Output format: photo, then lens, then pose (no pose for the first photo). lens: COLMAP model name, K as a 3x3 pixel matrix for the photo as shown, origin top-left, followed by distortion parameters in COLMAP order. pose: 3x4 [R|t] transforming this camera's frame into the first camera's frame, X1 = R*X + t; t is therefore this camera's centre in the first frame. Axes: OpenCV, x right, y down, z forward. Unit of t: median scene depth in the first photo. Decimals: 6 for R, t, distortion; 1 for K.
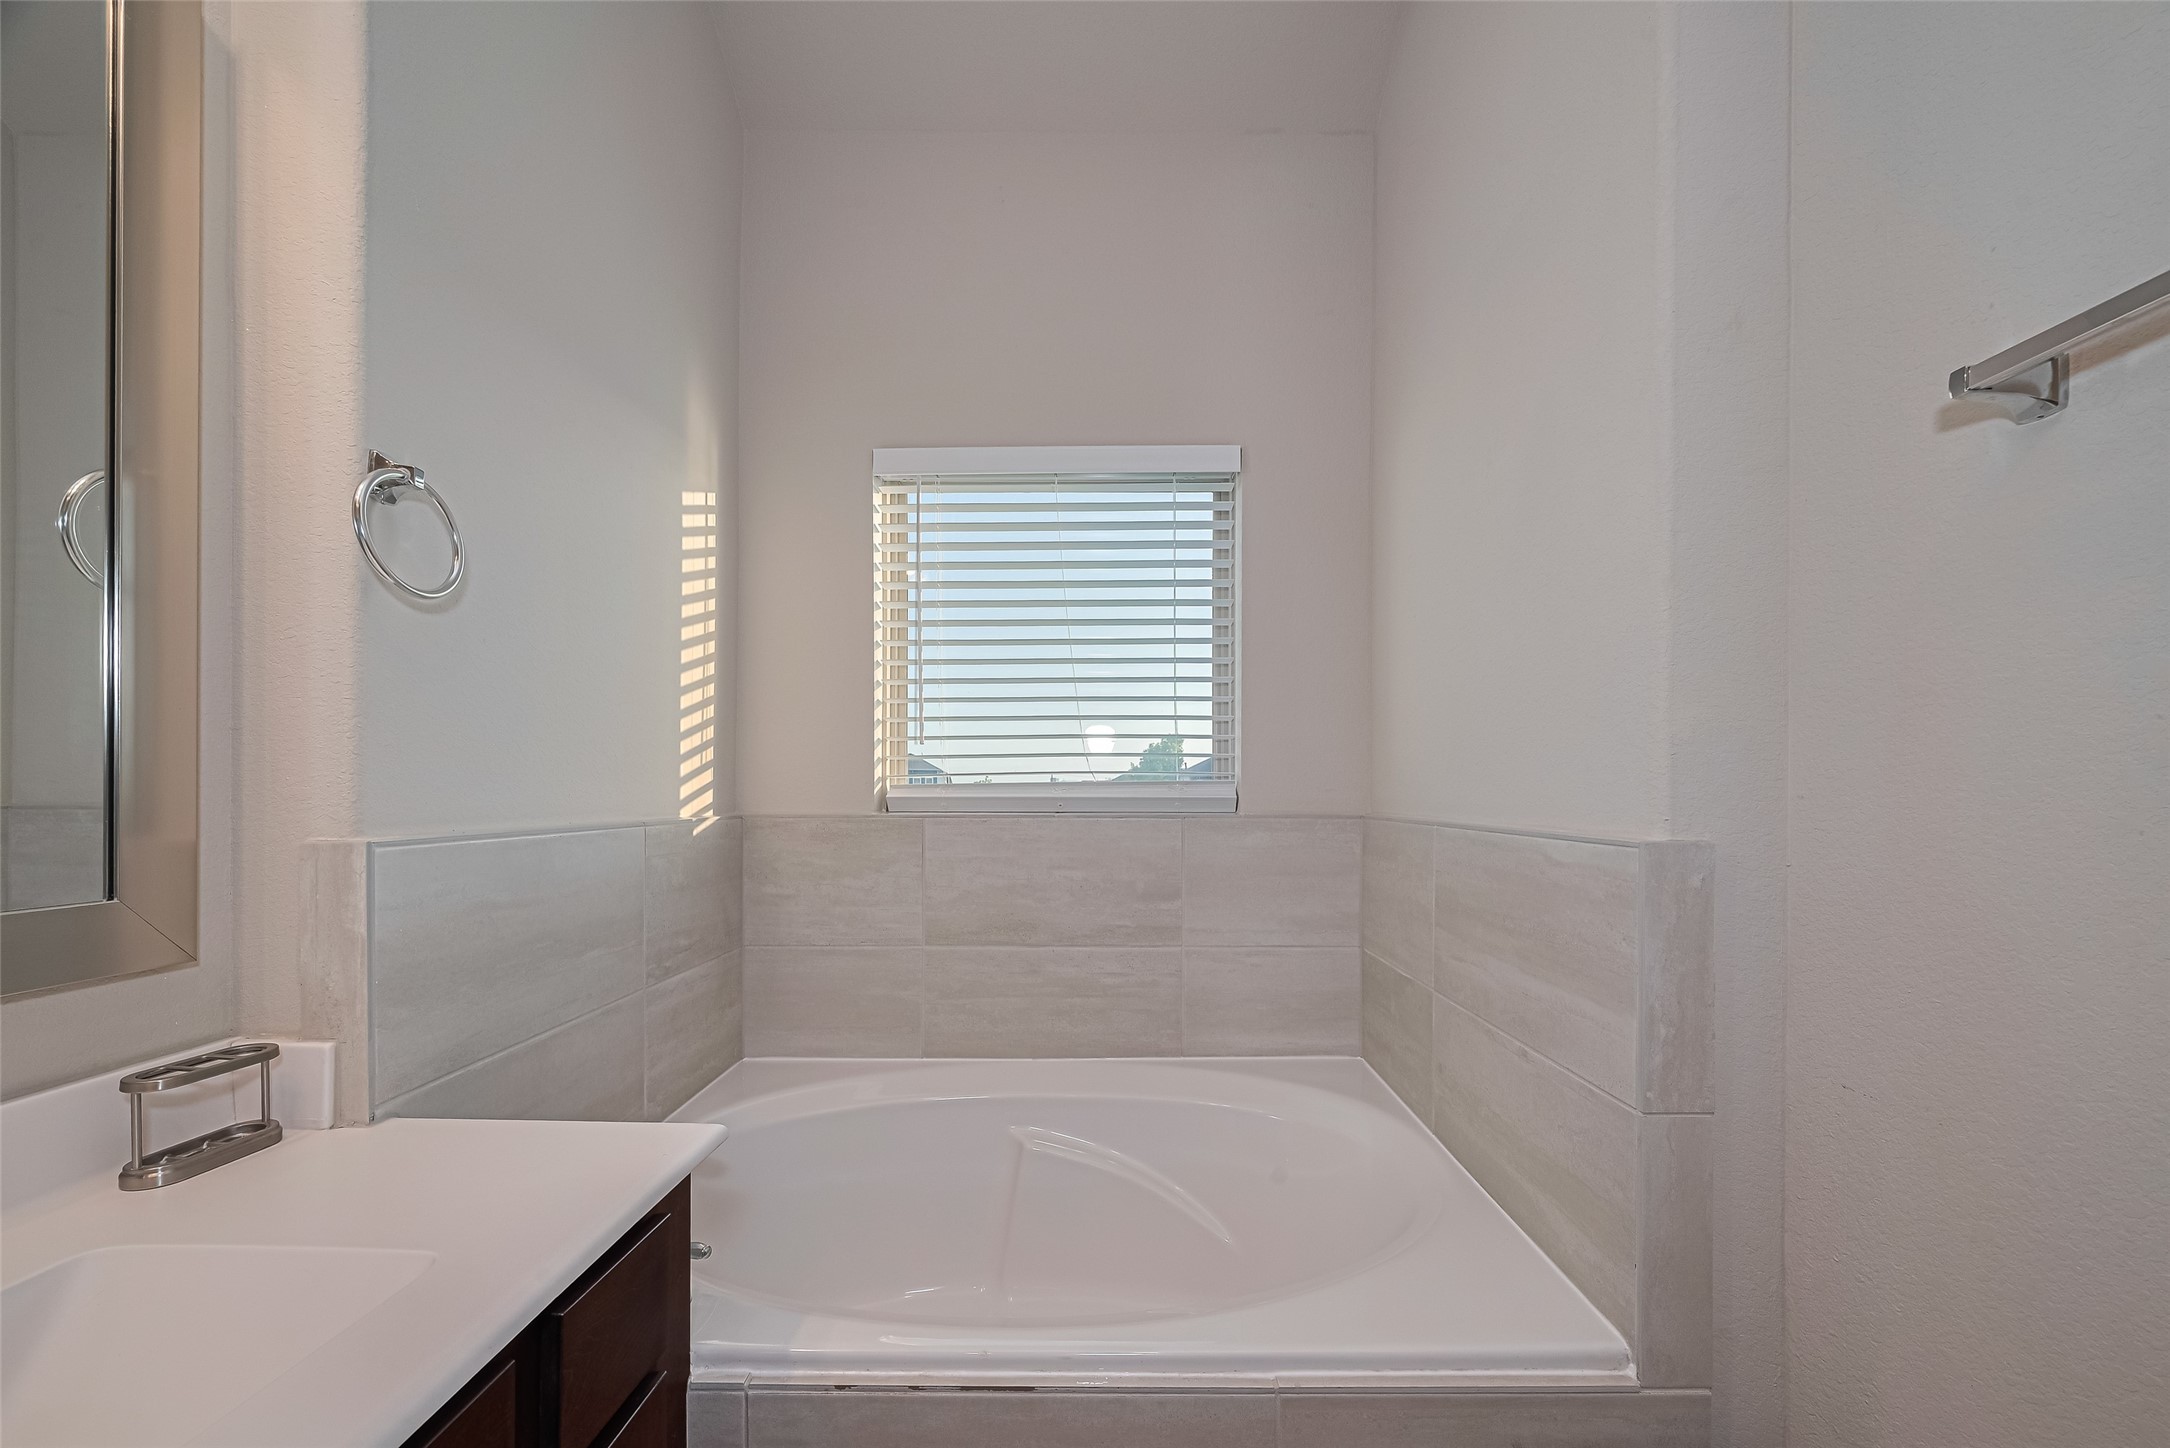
lens RADIAL K [[866.1, 0, 1088.7], [0, 866.1, 790.4], [0, 0, 1]] dist [-0.001863, -0.000597]
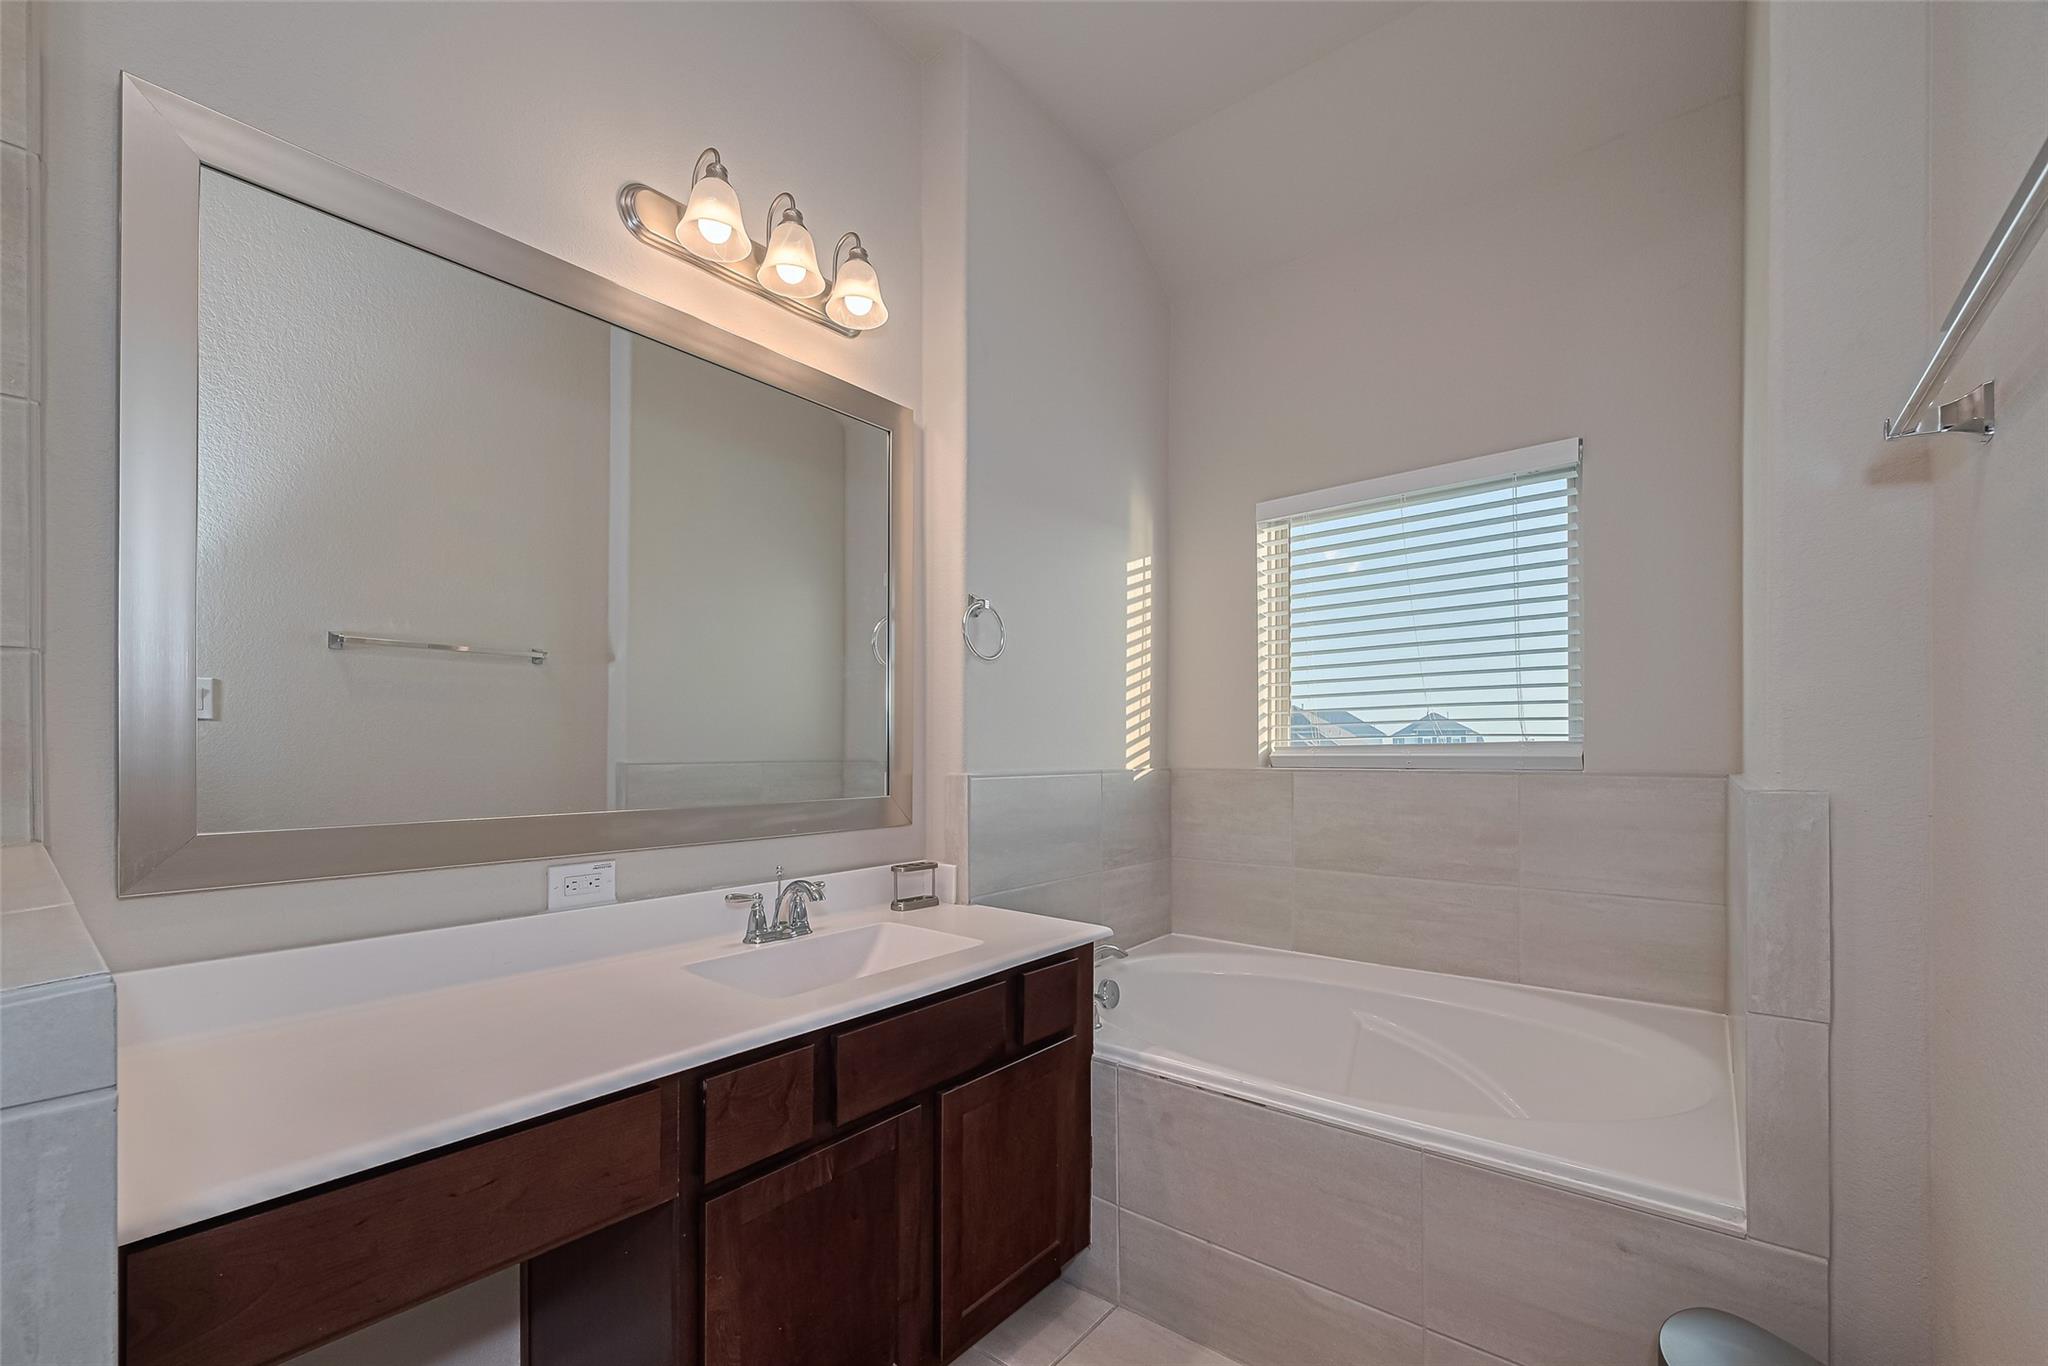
lens RADIAL K [[852.3, 0, 1026.2], [0, 852.3, 743.5], [0, 0, 1]] dist [-0.002915, -0.000286]
pose [[0.788834, -0.009156, -0.614538, 0.354070], [0.002905, 0.999933, -0.011170, 0.002096], [0.614599, 0.007026, 0.788808, -0.354913]]
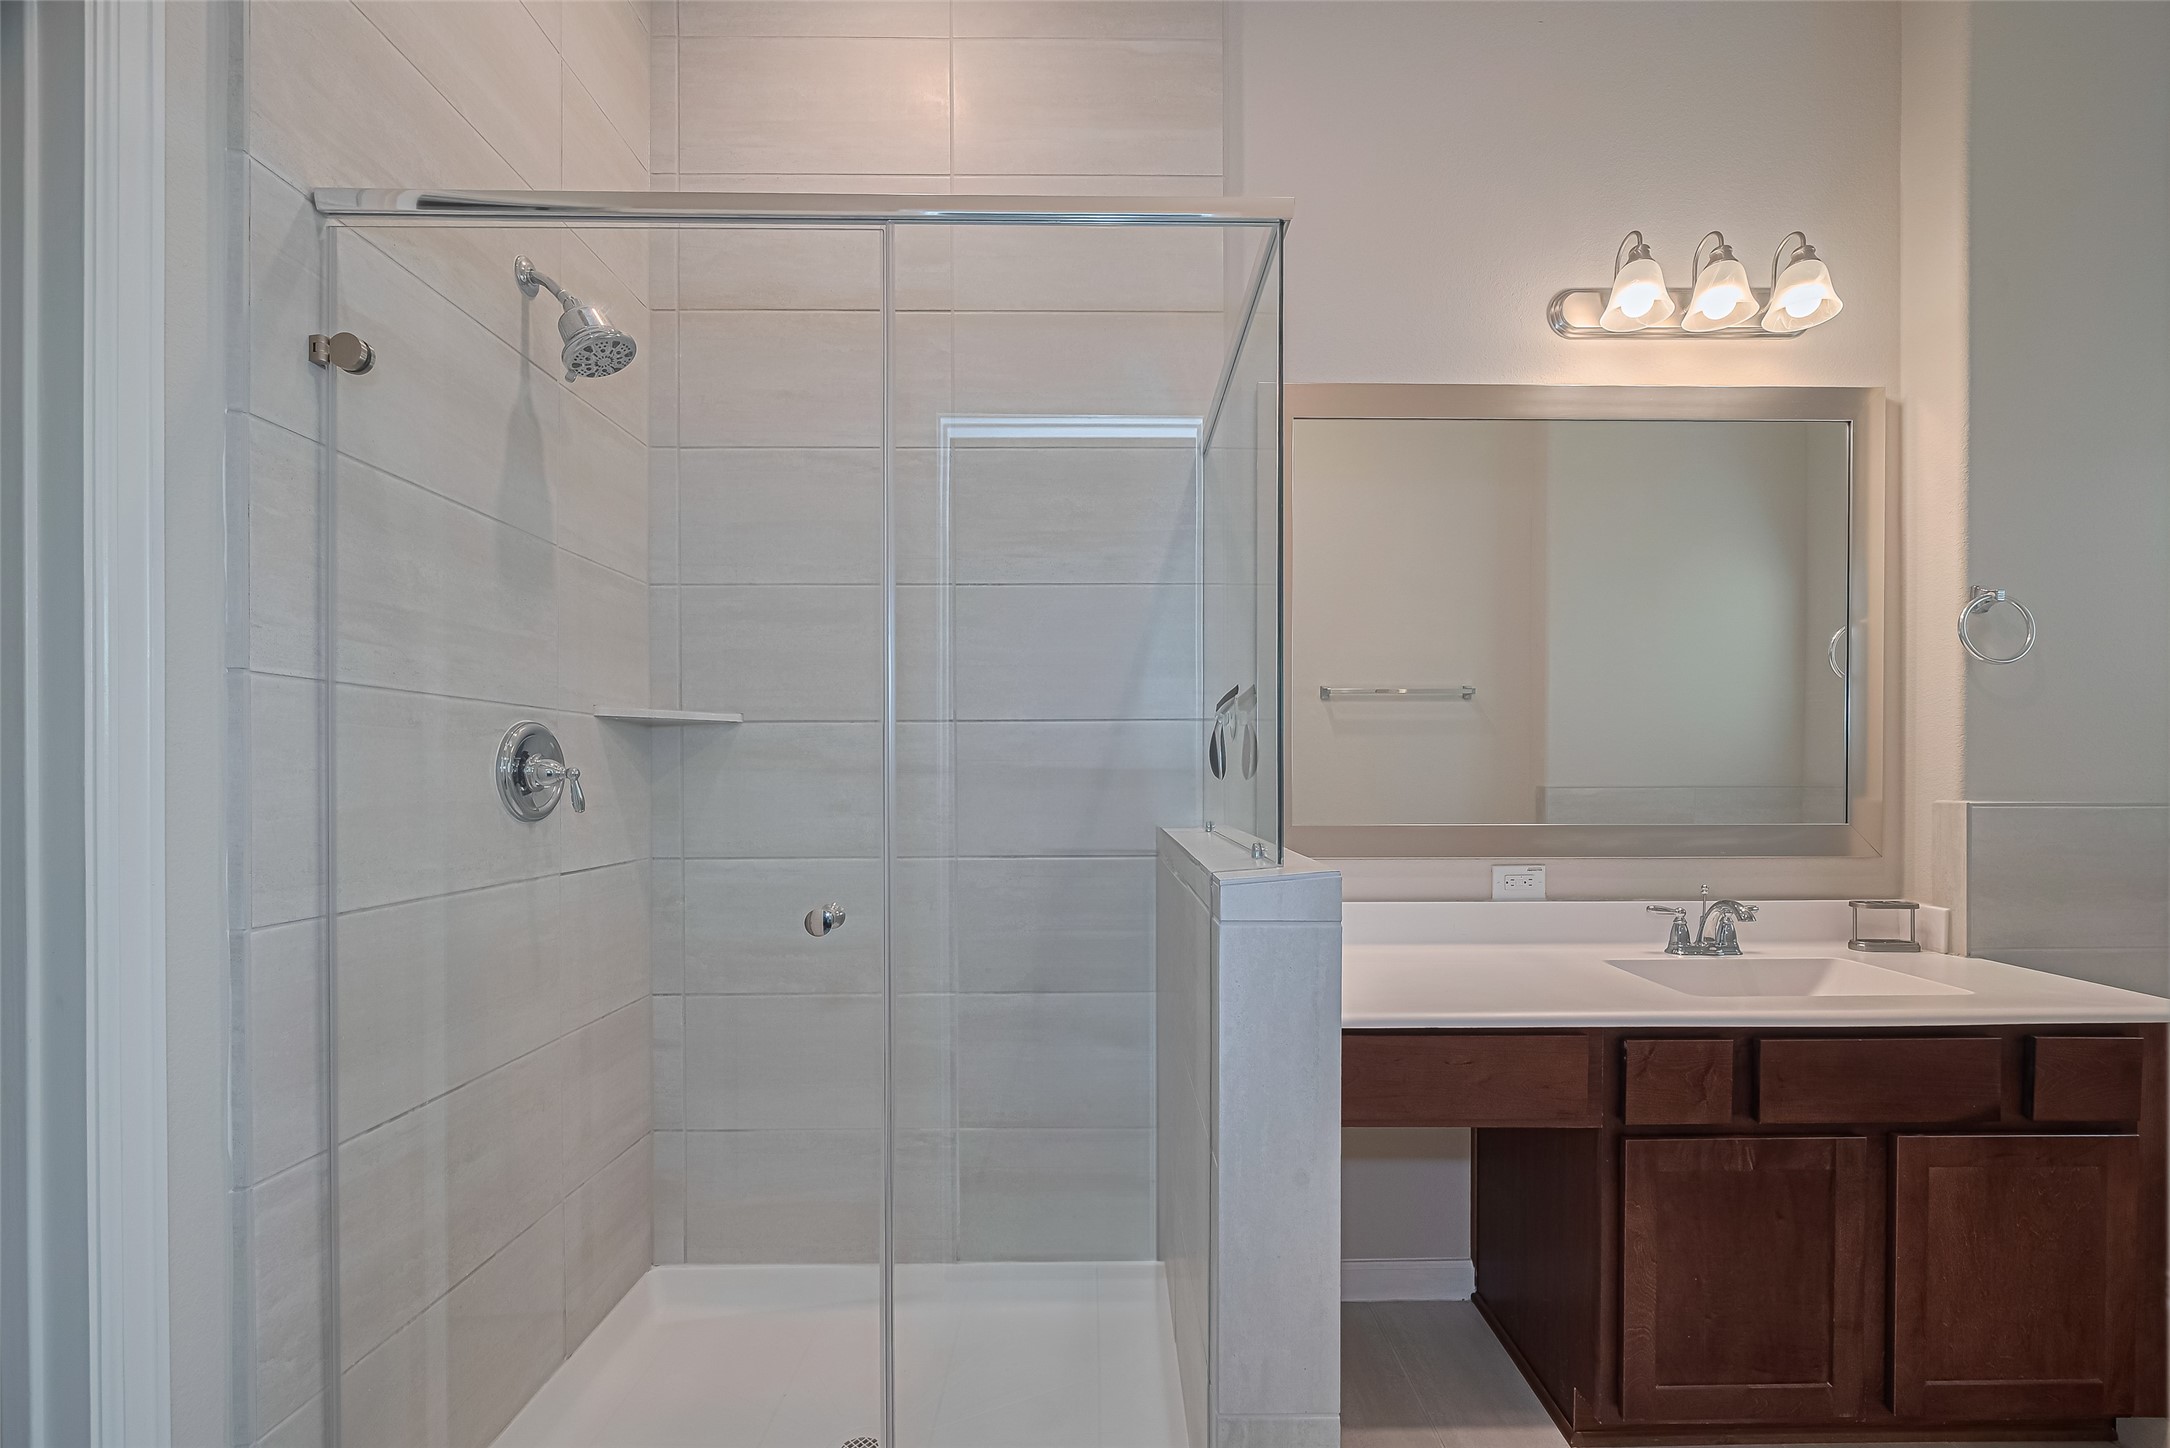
lens RADIAL K [[903.1, 0, 1087.3], [0, 903.1, 788.1], [0, 0, 1]] dist [-0.002915, -0.000286]
pose [[0.009249, 0.009275, -0.999914, 0.617502], [0.000357, 0.999957, 0.009279, 0.005626], [0.999957, -0.000443, 0.009245, -0.515981]]
